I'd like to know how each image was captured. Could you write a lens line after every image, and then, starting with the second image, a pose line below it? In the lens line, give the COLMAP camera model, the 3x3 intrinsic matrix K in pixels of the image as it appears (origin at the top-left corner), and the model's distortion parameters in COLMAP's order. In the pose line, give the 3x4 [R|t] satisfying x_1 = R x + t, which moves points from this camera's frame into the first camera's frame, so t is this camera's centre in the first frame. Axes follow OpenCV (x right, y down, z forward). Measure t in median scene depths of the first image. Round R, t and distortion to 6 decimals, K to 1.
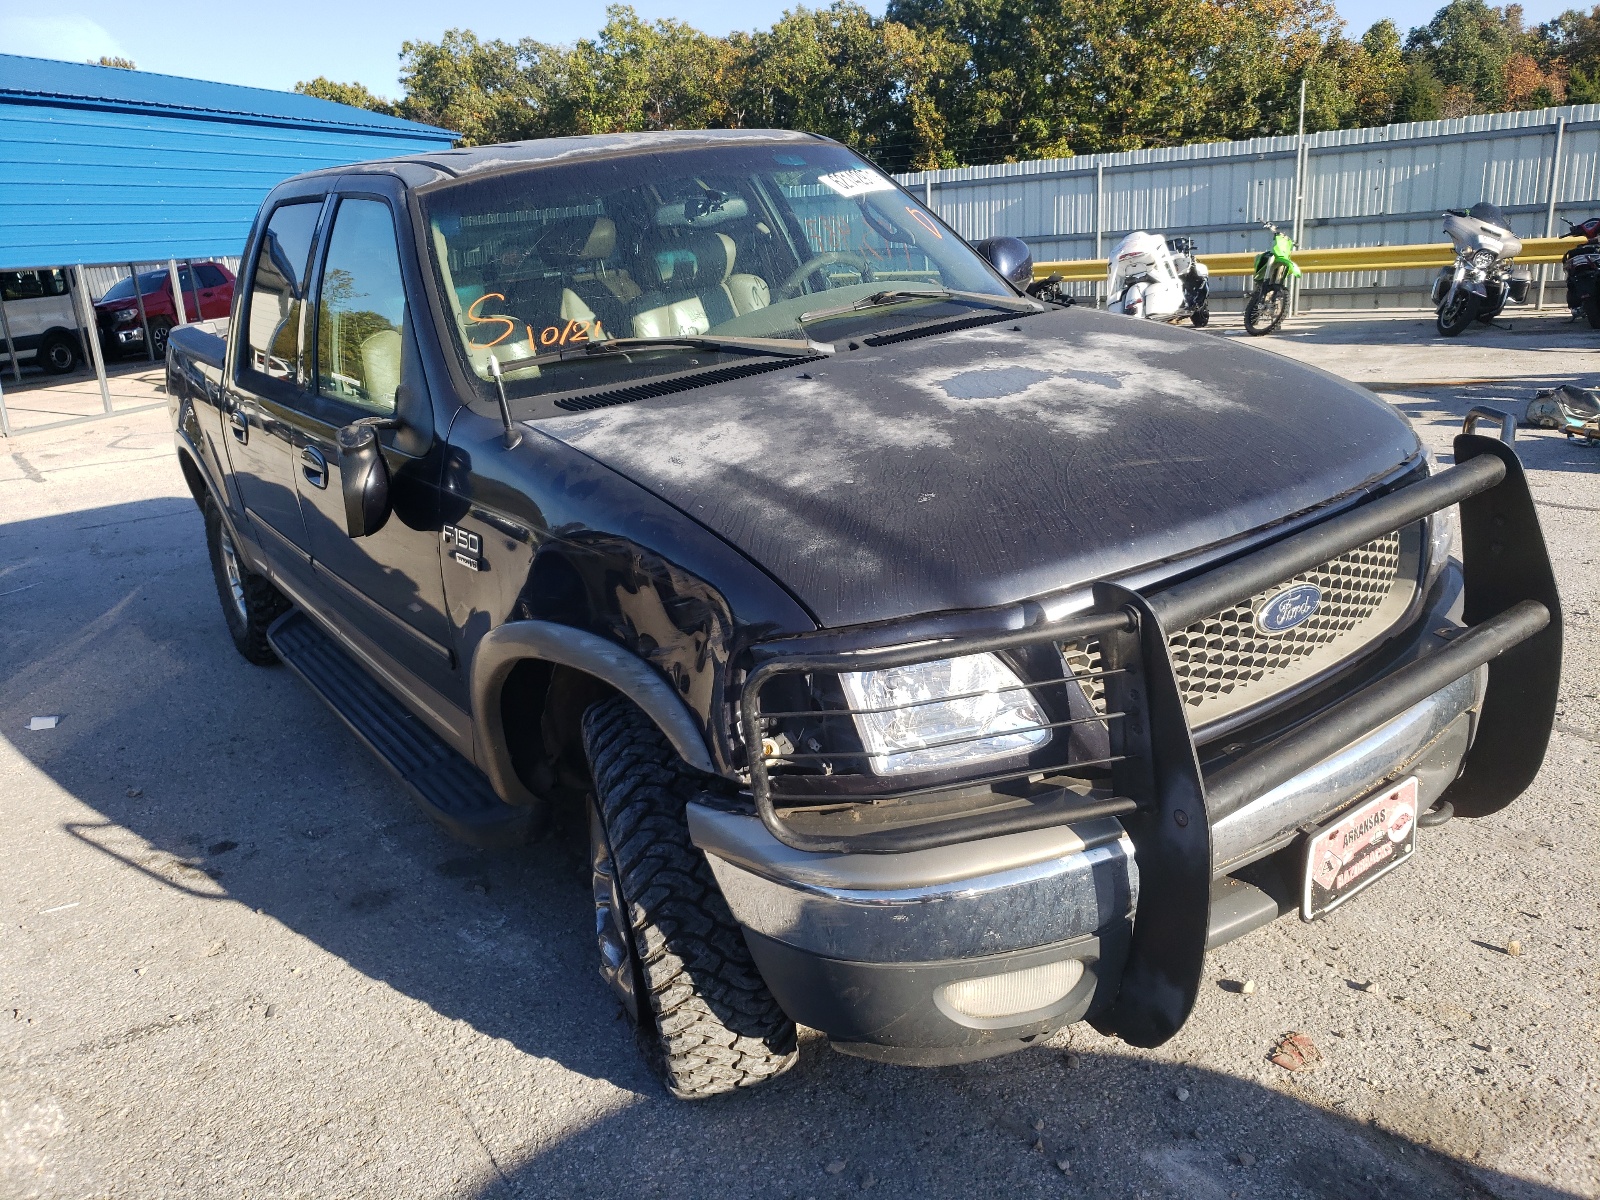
lens RADIAL K [[1225.7, 0, 799.8], [0, 1225.7, 673.9], [0, 0, 1]] dist [0.002990, -0.010691]
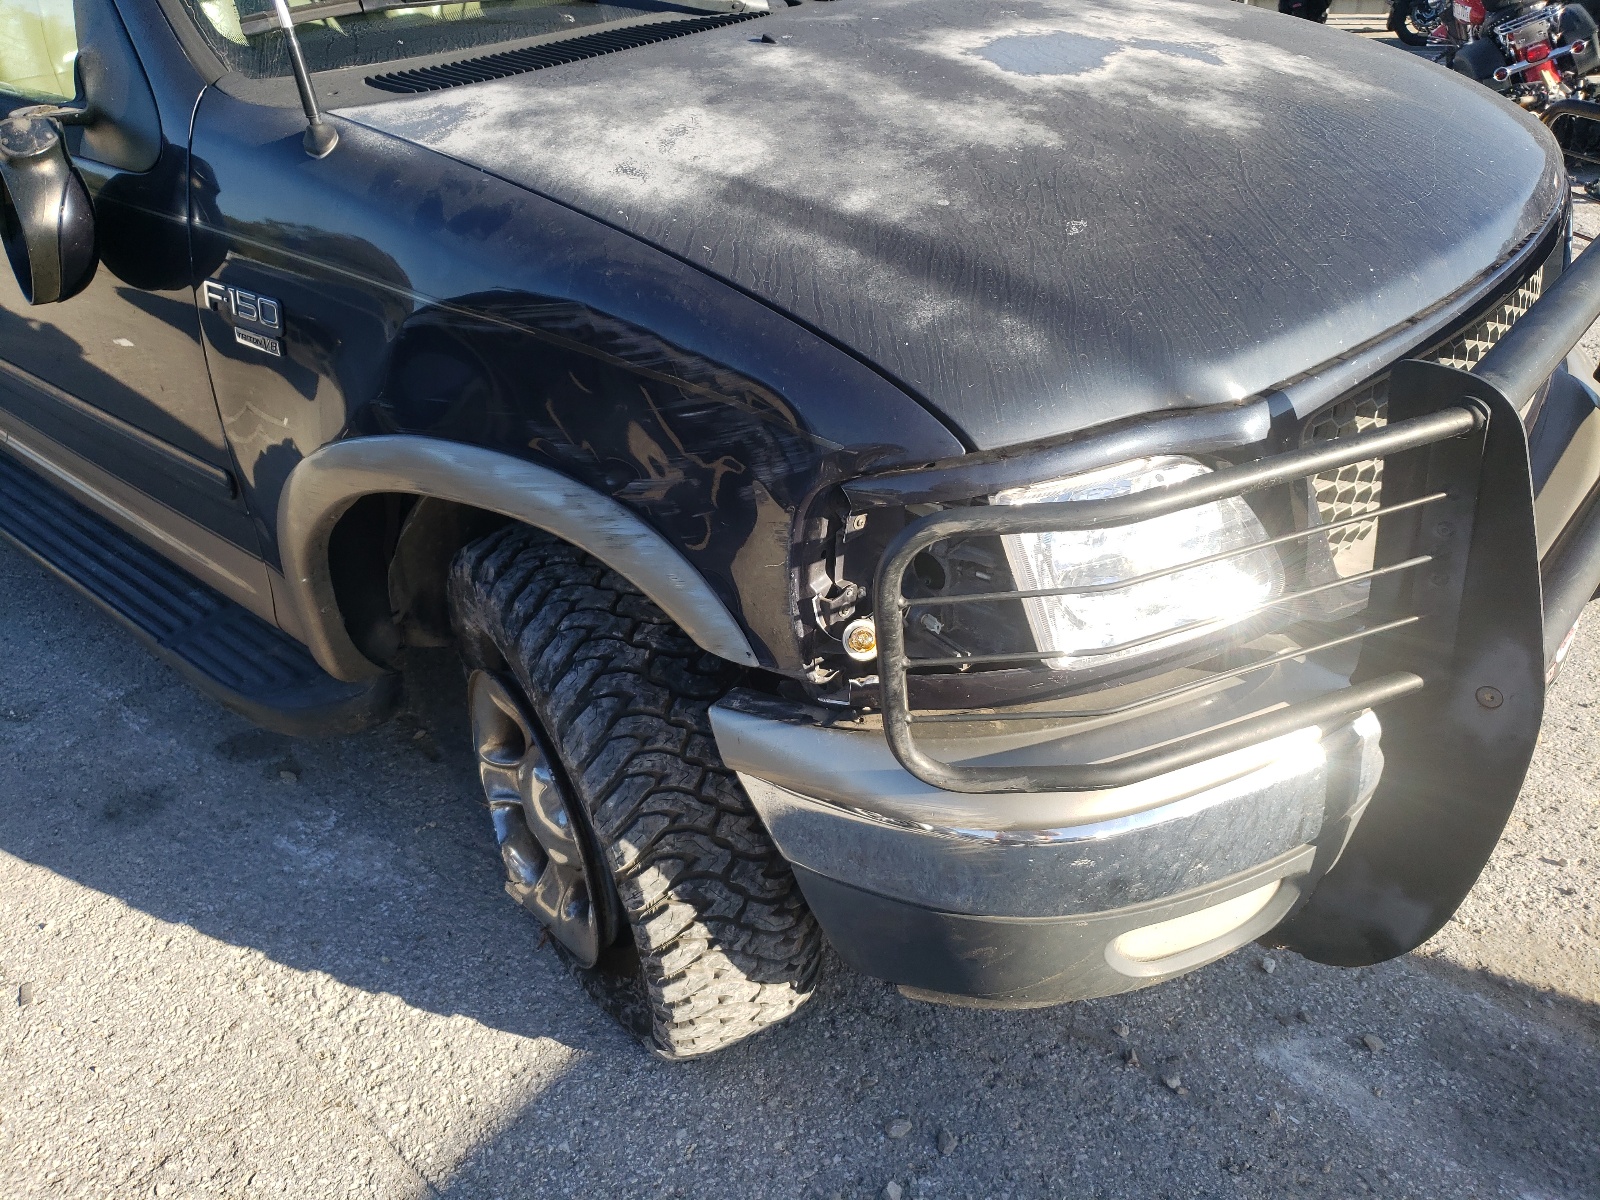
lens RADIAL K [[1225.7, 0, 799.8], [0, 1225.7, 673.9], [0, 0, 1]] dist [0.002990, -0.010691]
pose [[0.969978, -0.096211, 0.223350, -0.172109], [0.048184, 0.976239, 0.211269, -0.047831], [-0.238370, -0.194165, 0.951567, 0.311048]]
